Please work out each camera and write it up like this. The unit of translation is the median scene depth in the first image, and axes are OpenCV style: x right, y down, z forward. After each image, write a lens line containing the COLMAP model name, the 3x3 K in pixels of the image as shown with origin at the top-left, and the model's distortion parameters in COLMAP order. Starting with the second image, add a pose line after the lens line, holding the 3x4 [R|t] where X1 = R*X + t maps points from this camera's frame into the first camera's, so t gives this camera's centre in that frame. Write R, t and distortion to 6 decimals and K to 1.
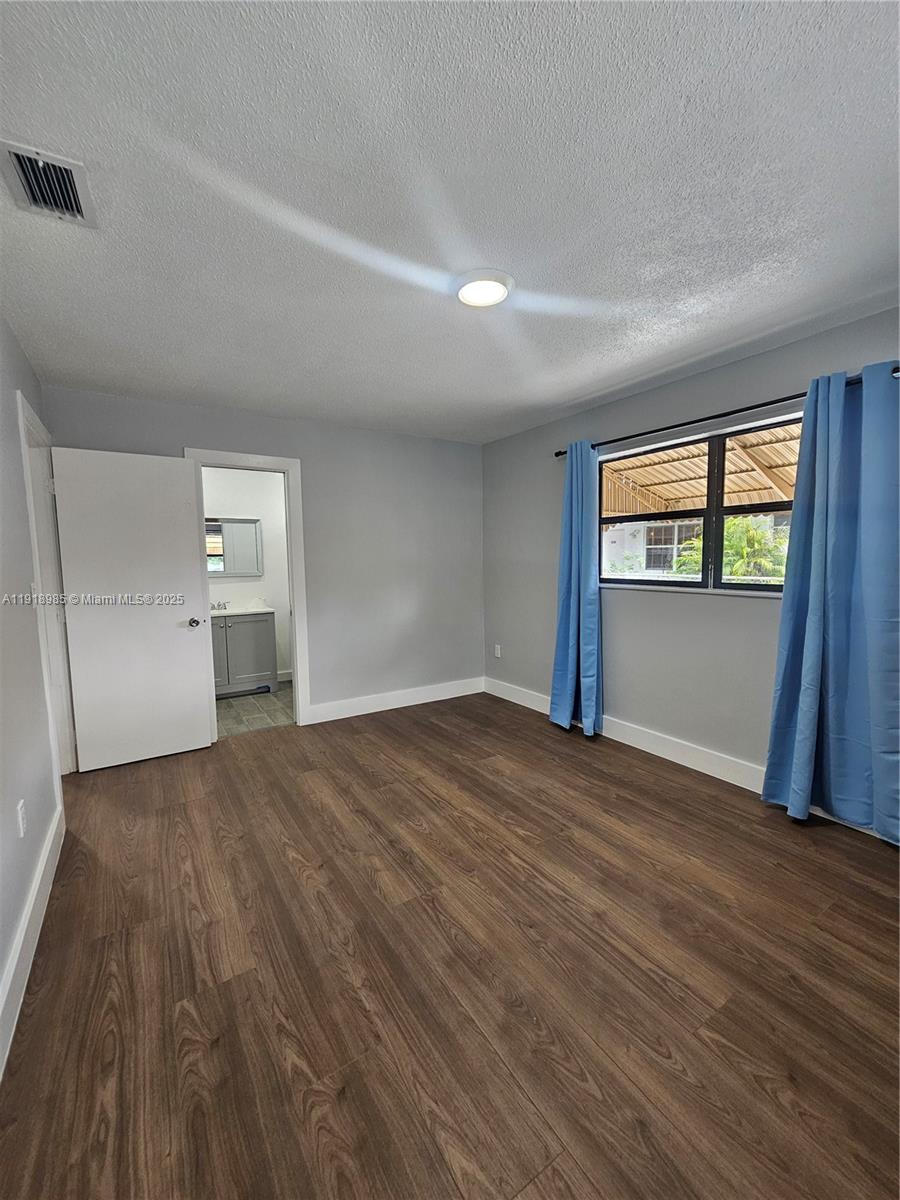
lens RADIAL K [[487.6, 0, 453.2], [0, 487.6, 601.5], [0, 0, 1]] dist [0.002199, 0.001265]
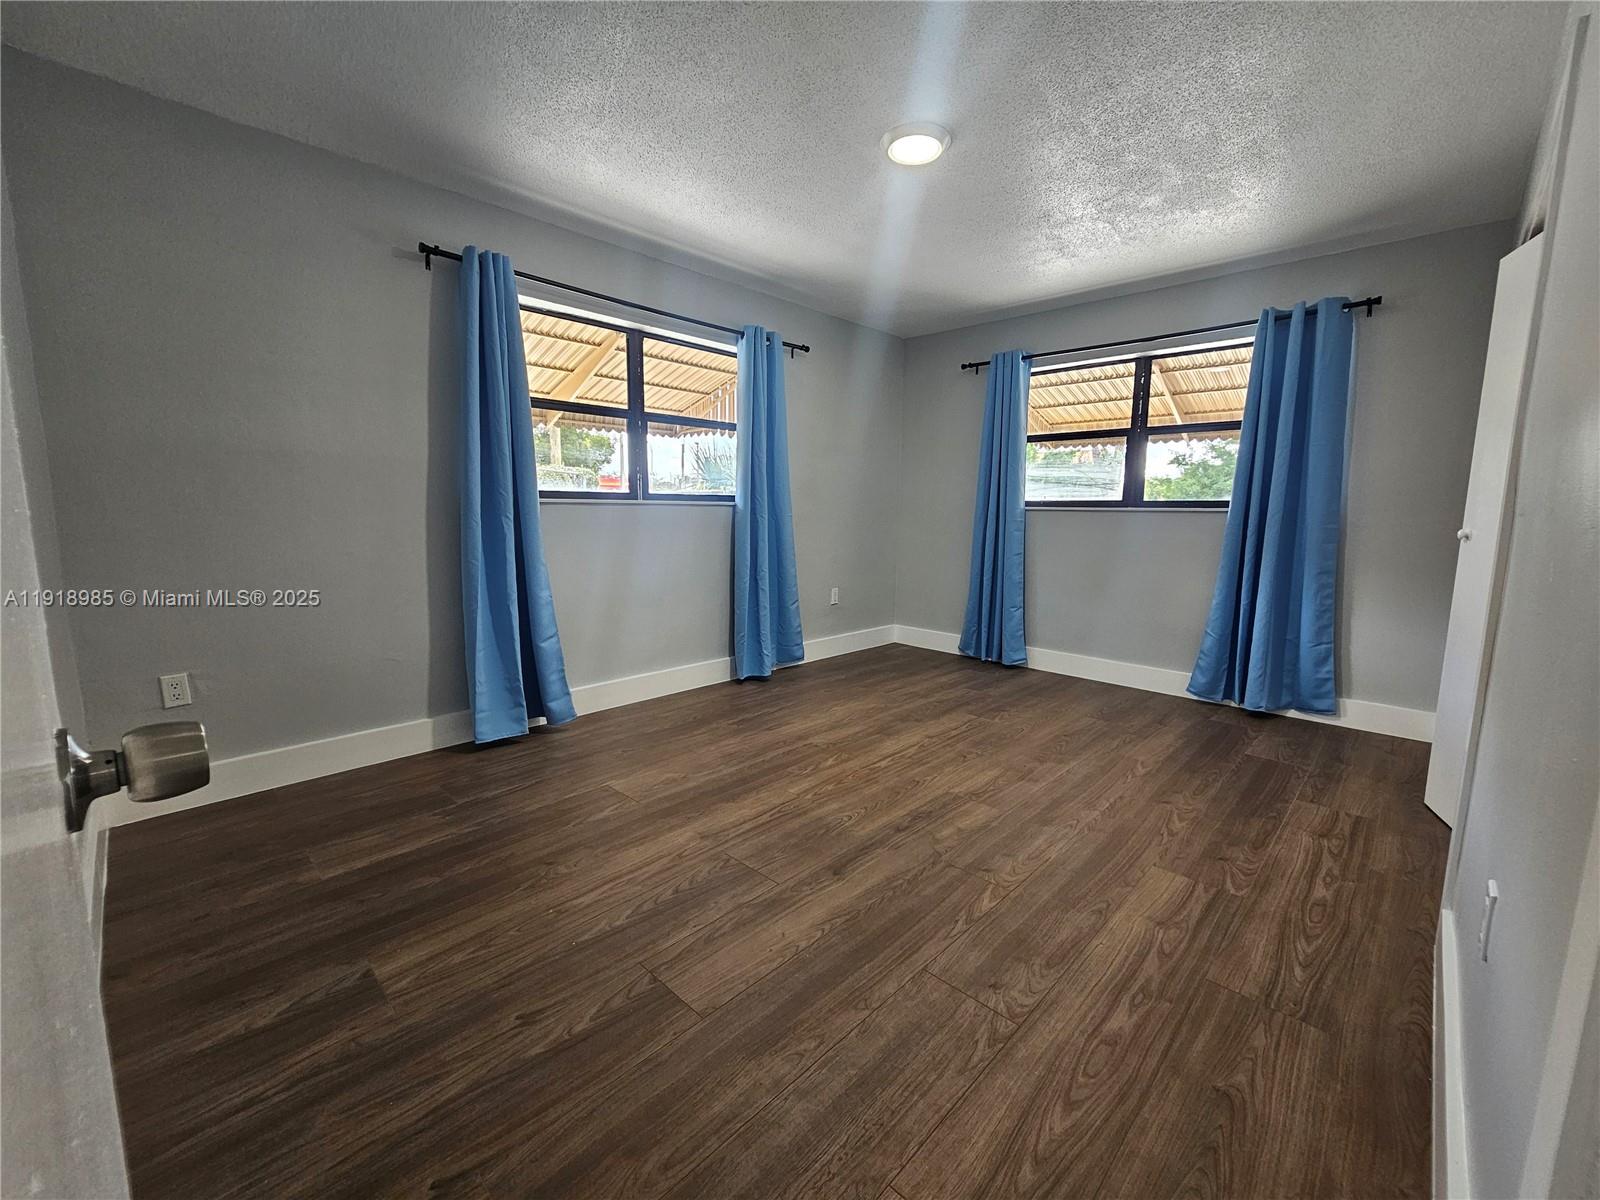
lens RADIAL K [[650.1, 0, 803.3], [0, 650.1, 596.6], [0, 0, 1]] dist [0.002199, 0.001265]
pose [[-0.224326, -0.119273, 0.967187, -1.040171], [0.083759, 0.986449, 0.141076, 0.007443], [-0.970908, 0.112658, -0.211296, 1.381445]]
